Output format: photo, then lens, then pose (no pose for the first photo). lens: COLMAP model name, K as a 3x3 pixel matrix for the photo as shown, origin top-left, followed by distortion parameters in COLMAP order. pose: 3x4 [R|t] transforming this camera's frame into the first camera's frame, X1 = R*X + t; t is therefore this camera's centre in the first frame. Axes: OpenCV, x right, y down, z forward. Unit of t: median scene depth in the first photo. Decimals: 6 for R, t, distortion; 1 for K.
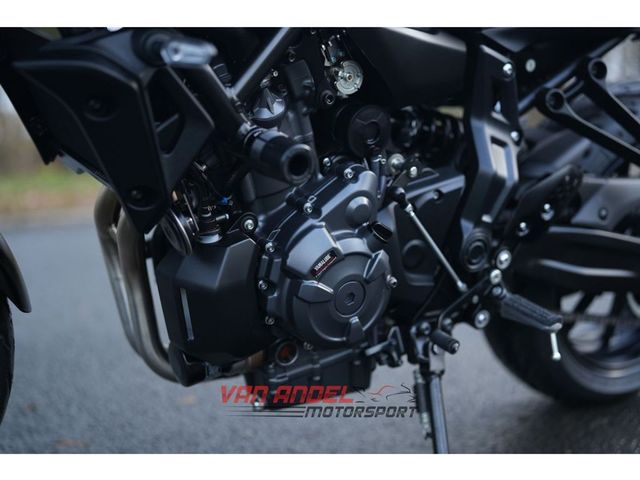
lens RADIAL K [[880.1, 0, 318.2], [0, 880.1, 240.0], [0, 0, 1]] dist [0.080565, 0.000000]
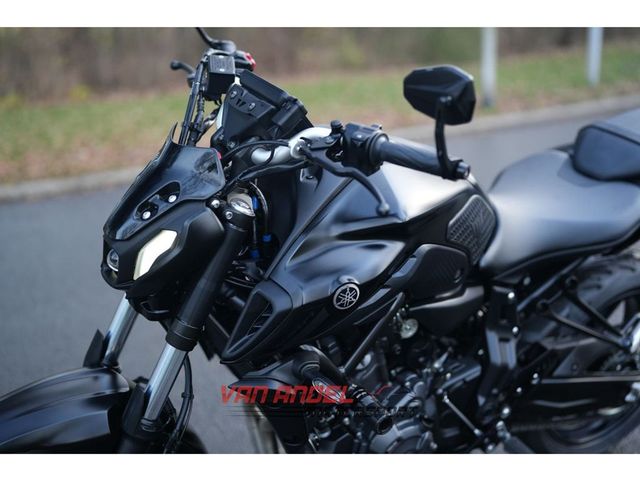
lens RADIAL K [[880.1, 0, 322.5], [0, 880.1, 237.4], [0, 0, 1]] dist [0.080565, 0.000000]
pose [[0.999948, 0.002444, -0.009889, -0.100885], [-0.001047, 0.990315, 0.138833, -0.541472], [0.010132, -0.138816, 0.990266, -0.523626]]
